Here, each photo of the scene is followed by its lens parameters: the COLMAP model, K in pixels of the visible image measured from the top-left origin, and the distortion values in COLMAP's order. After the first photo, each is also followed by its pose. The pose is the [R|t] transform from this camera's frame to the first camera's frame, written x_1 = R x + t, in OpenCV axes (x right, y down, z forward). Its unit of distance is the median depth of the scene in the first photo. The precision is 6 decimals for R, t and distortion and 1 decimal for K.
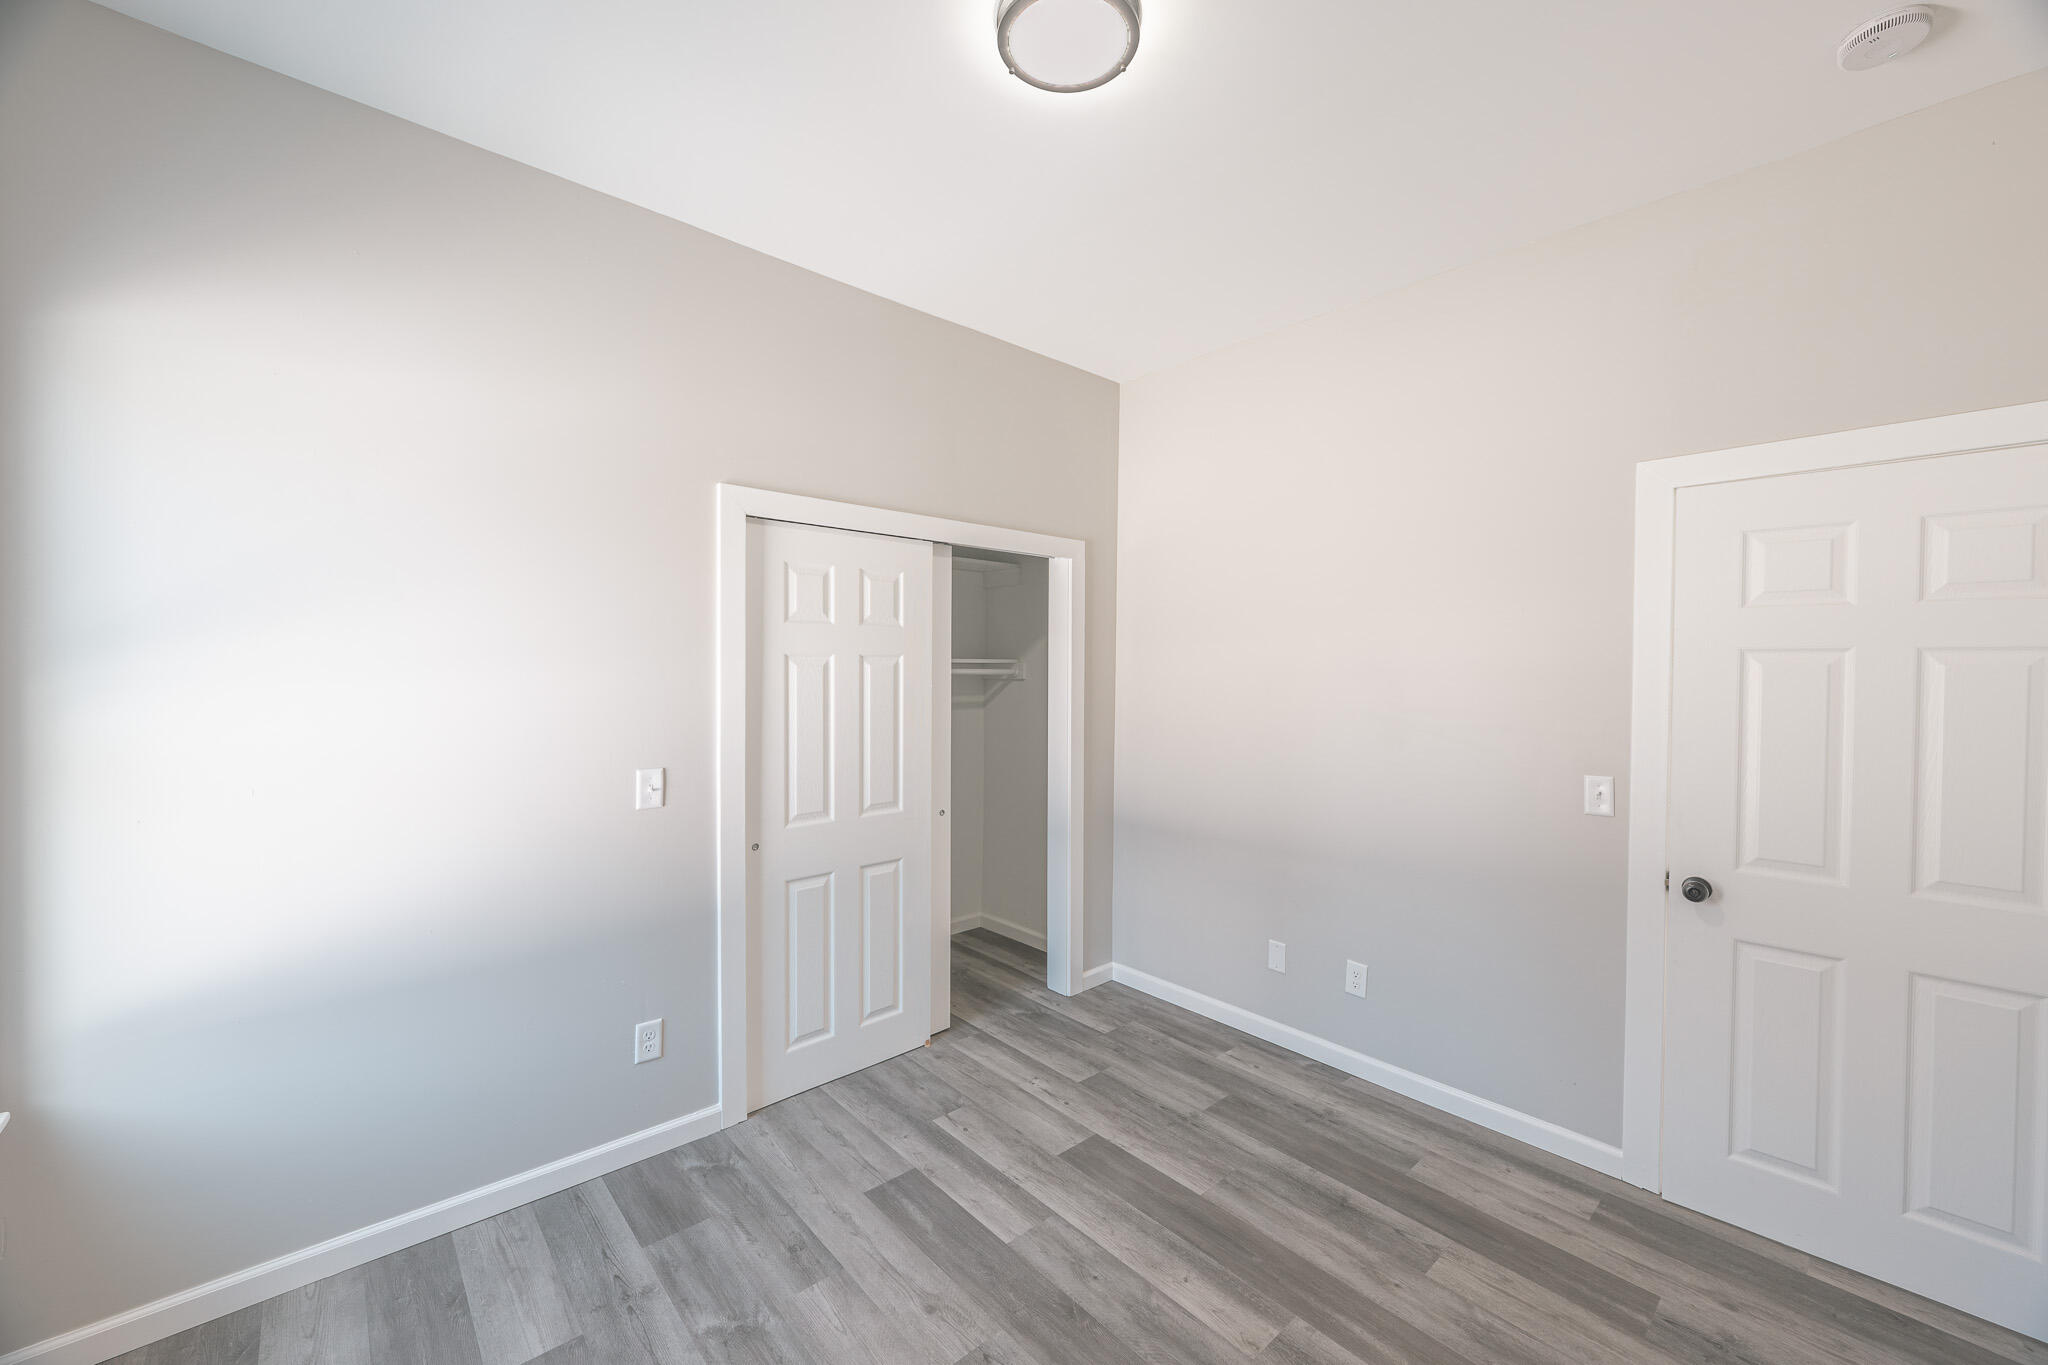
lens RADIAL K [[809.8, 0, 1017.6], [0, 809.8, 680.9], [0, 0, 1]] dist [0.000164, 0.000168]
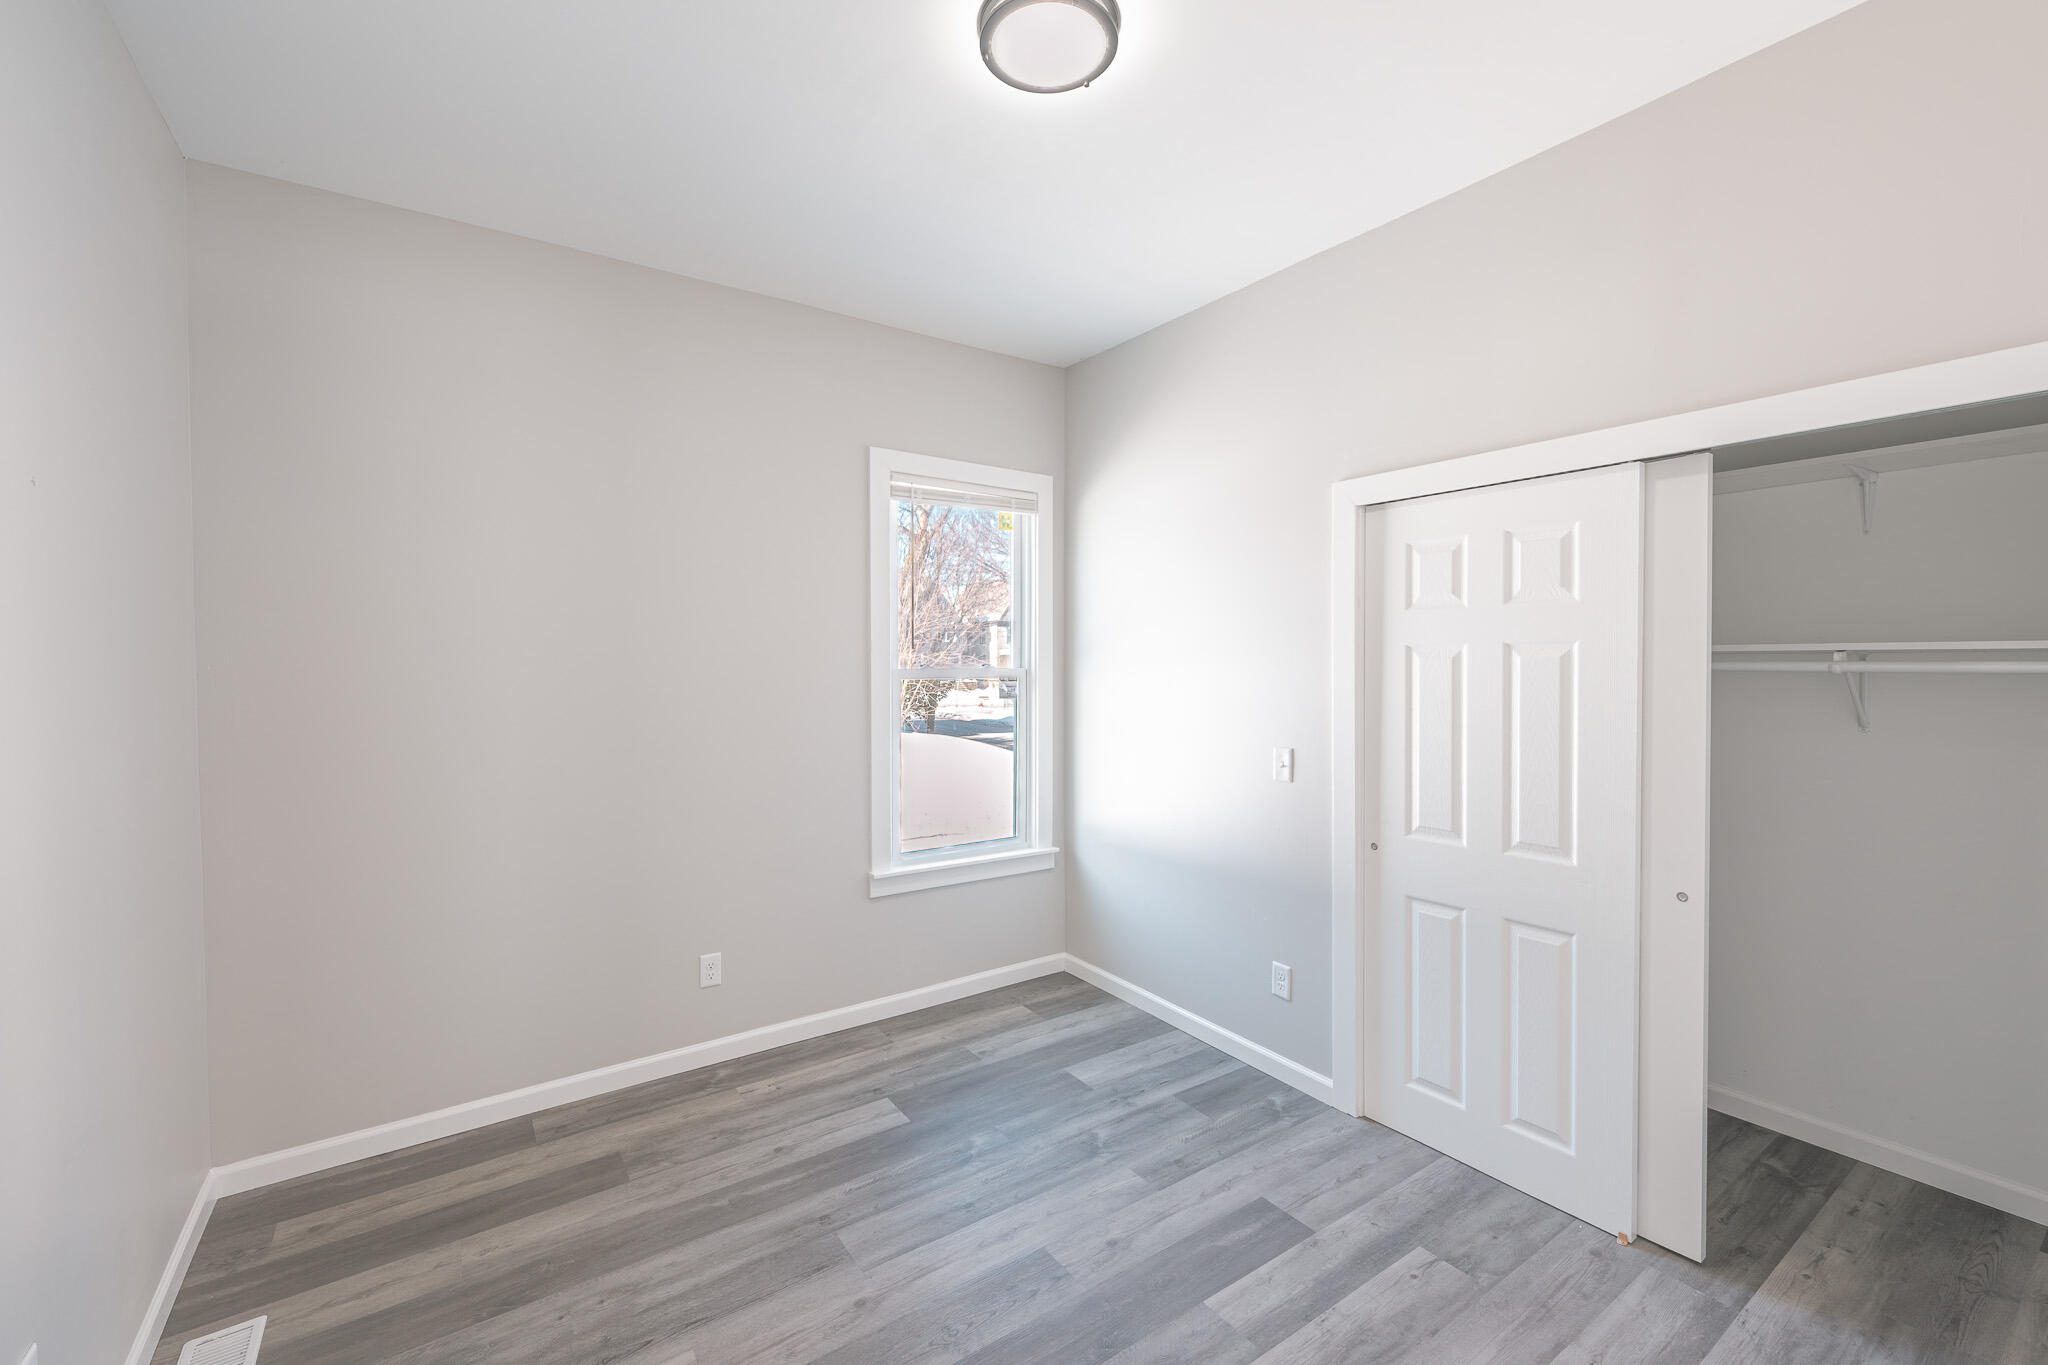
lens RADIAL K [[838.2, 0, 1024.0], [0, 838.2, 682.5], [0, 0, 1]] dist [-0.000680, -0.000379]
pose [[-0.119620, 0.018149, -0.992654, 0.746425], [-0.020823, 0.999567, 0.020785, -0.002356], [0.992601, 0.023157, -0.119190, 0.732922]]
